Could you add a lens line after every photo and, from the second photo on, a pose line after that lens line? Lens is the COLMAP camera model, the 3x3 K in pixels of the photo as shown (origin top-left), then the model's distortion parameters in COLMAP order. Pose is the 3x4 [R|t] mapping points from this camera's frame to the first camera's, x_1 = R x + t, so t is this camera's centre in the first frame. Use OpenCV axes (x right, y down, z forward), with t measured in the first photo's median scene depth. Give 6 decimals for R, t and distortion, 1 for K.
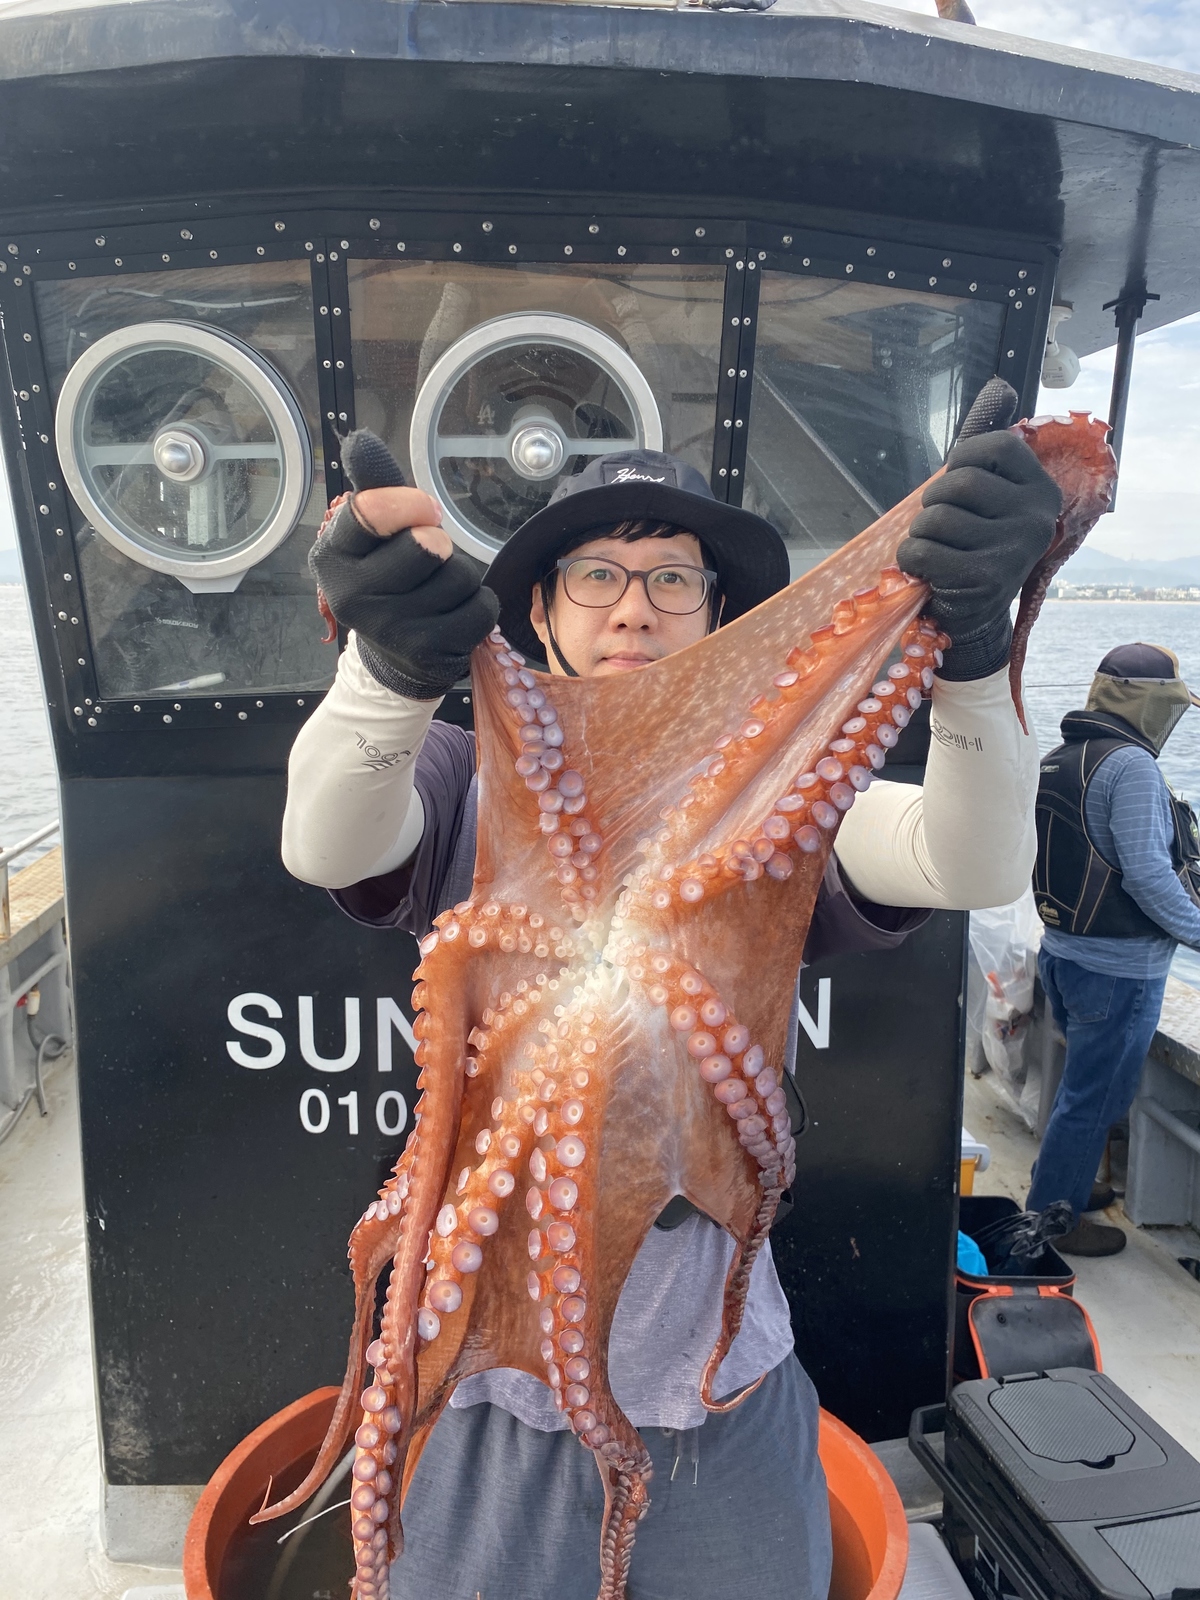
lens RADIAL K [[1213.8, 0, 563.6], [0, 1213.8, 804.8], [0, 0, 1]] dist [0.019678, -0.025995]
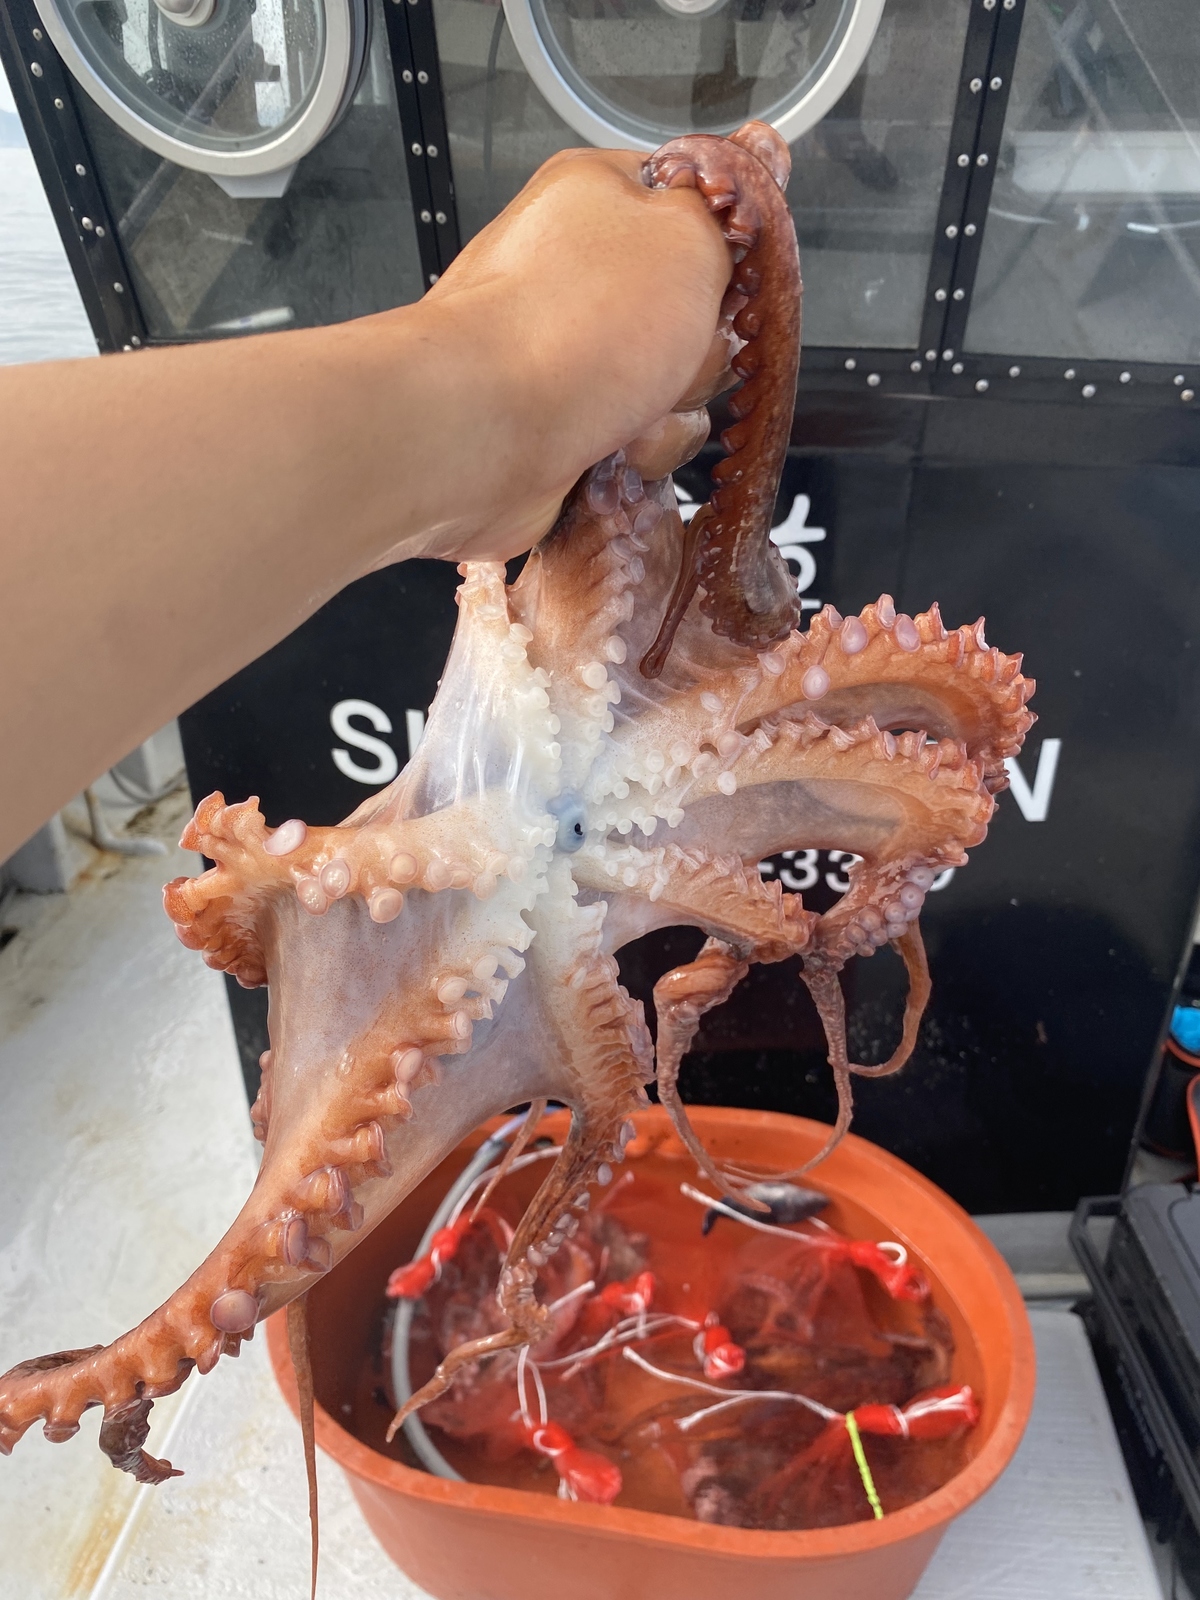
lens RADIAL K [[1213.8, 0, 612.6], [0, 1213.8, 797.7], [0, 0, 1]] dist [0.019678, -0.025995]
pose [[0.981418, 0.098776, -0.164507, 0.071202], [-0.039239, 0.942523, 0.331830, -0.074069], [0.187828, -0.319208, 0.928885, 0.207701]]
